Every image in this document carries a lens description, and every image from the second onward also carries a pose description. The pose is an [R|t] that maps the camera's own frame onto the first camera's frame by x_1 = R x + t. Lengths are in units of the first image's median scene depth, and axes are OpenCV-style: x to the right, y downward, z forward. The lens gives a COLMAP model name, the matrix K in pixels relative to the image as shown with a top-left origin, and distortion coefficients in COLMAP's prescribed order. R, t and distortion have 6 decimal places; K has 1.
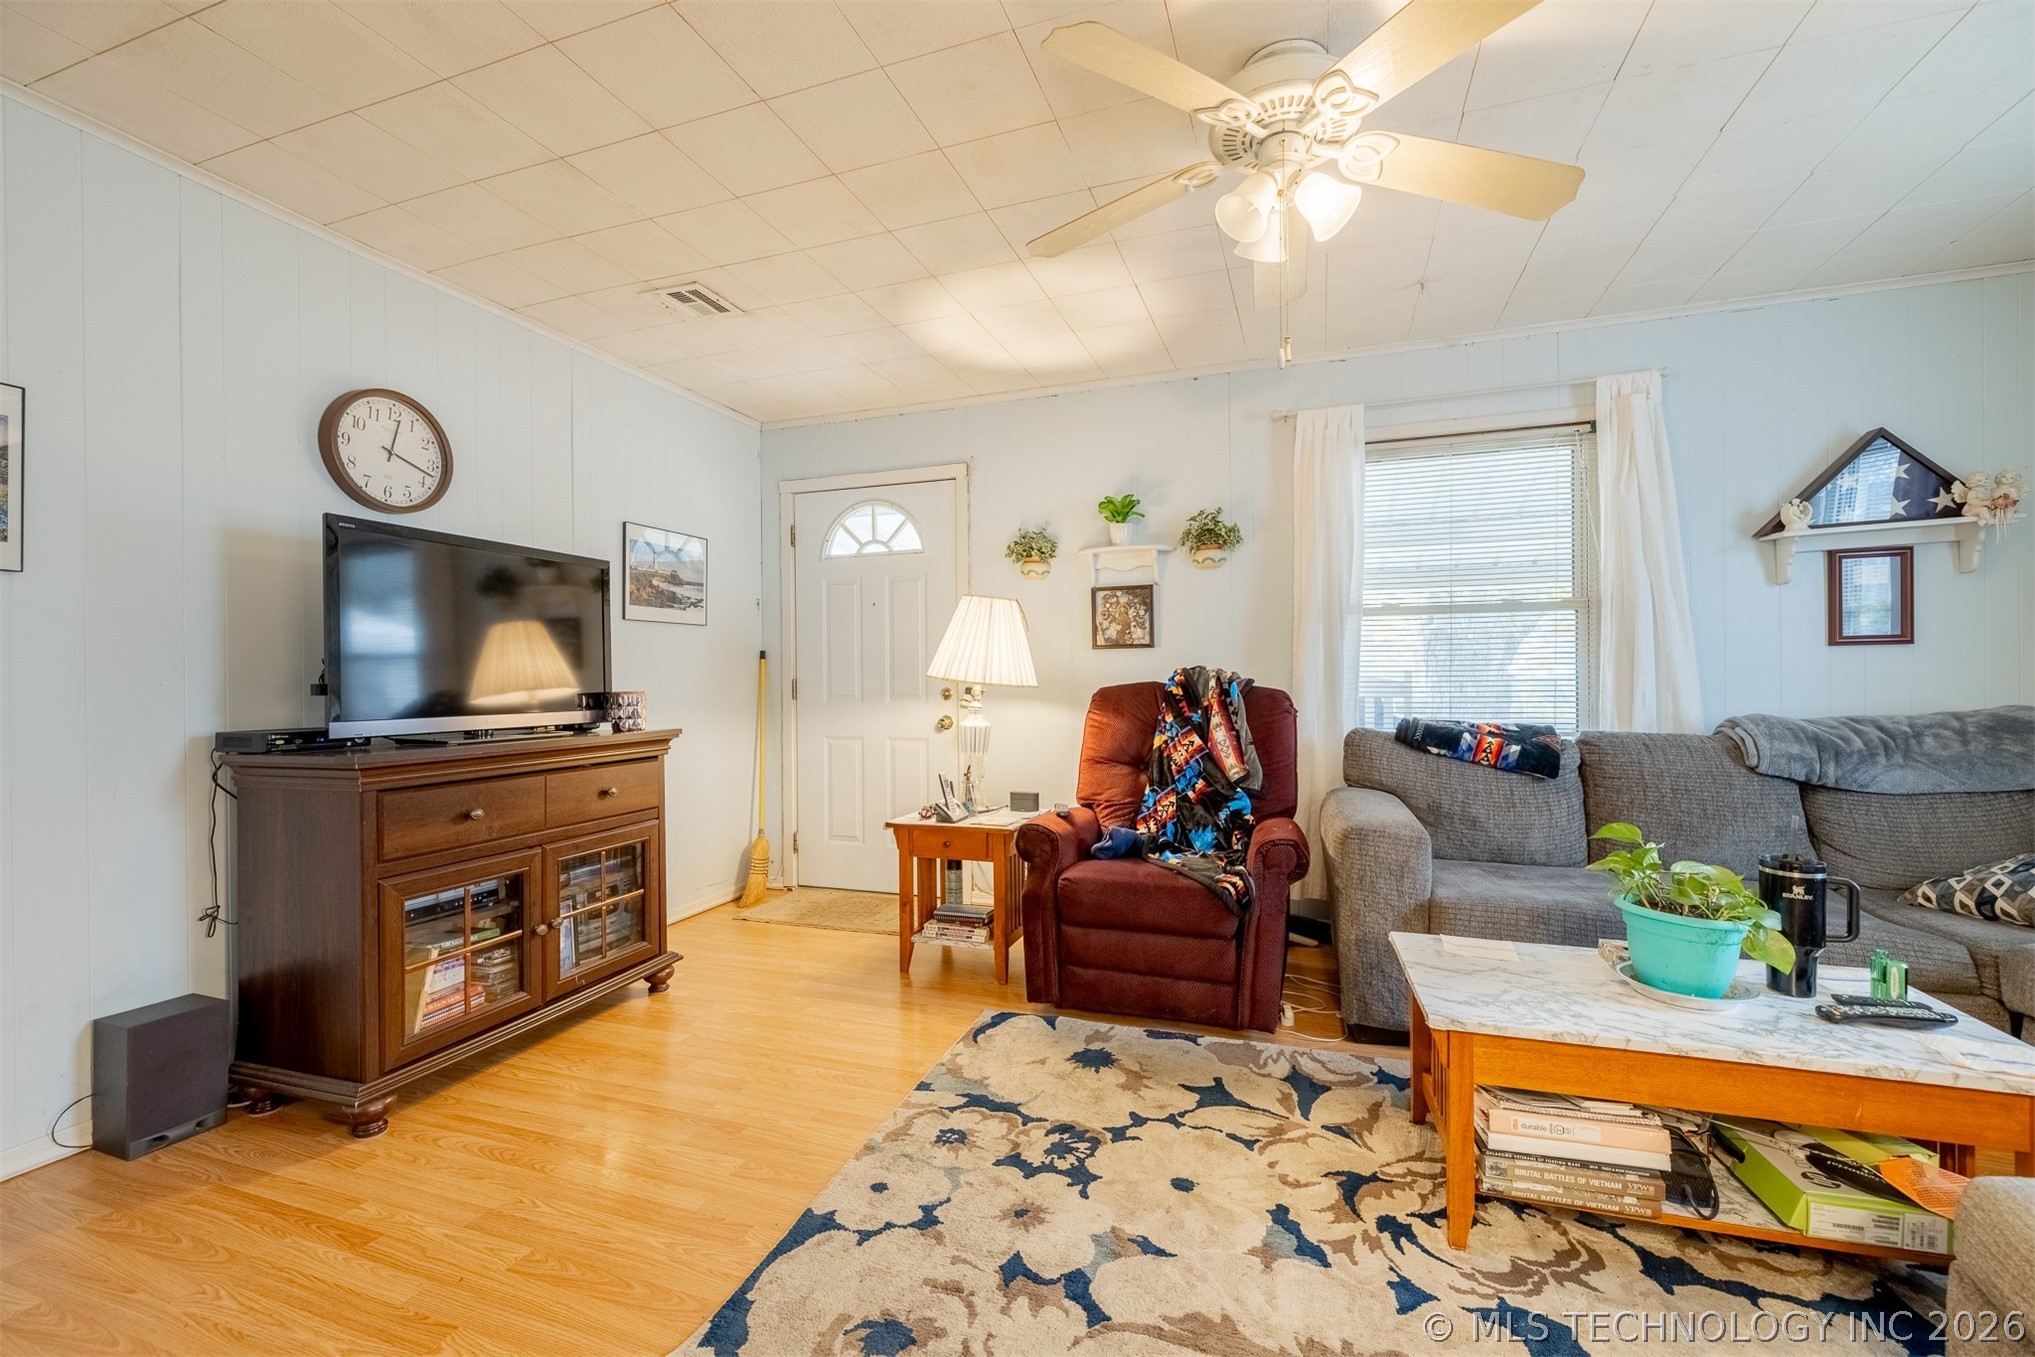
lens RADIAL K [[858.3, 0, 1006.9], [0, 858.3, 673.6], [0, 0, 1]] dist [0.000739, -0.000383]
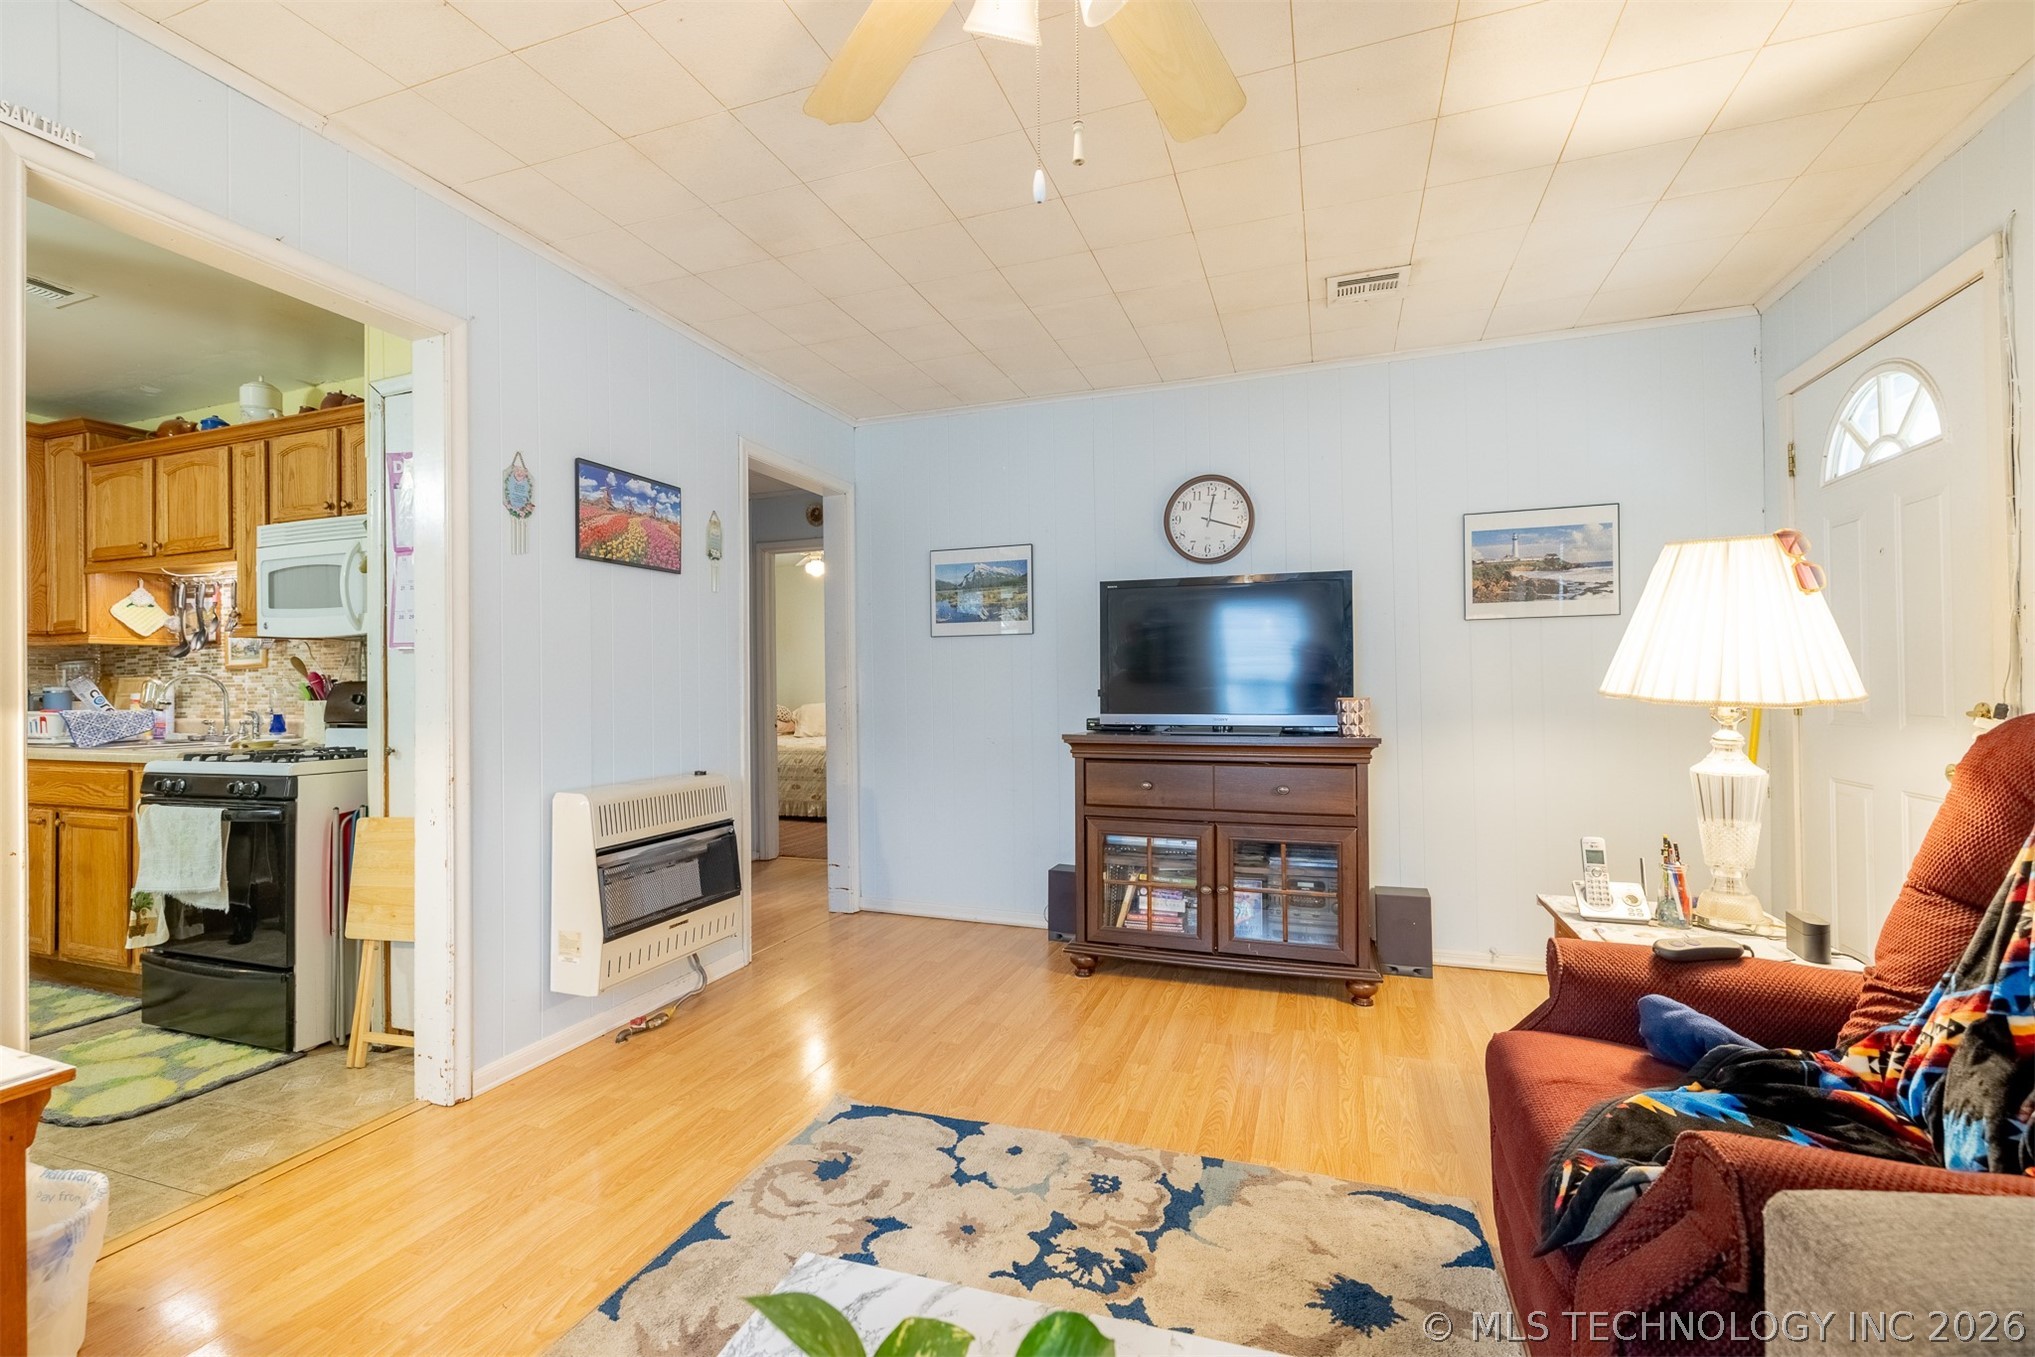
lens RADIAL K [[858.3, 0, 1009.3], [0, 858.3, 680.8], [0, 0, 1]] dist [0.000739, -0.000383]
pose [[-0.002569, 0.002250, -0.999994, 0.682113], [0.013816, 0.999902, 0.002214, -0.008517], [0.999901, -0.013810, -0.002600, 0.711837]]
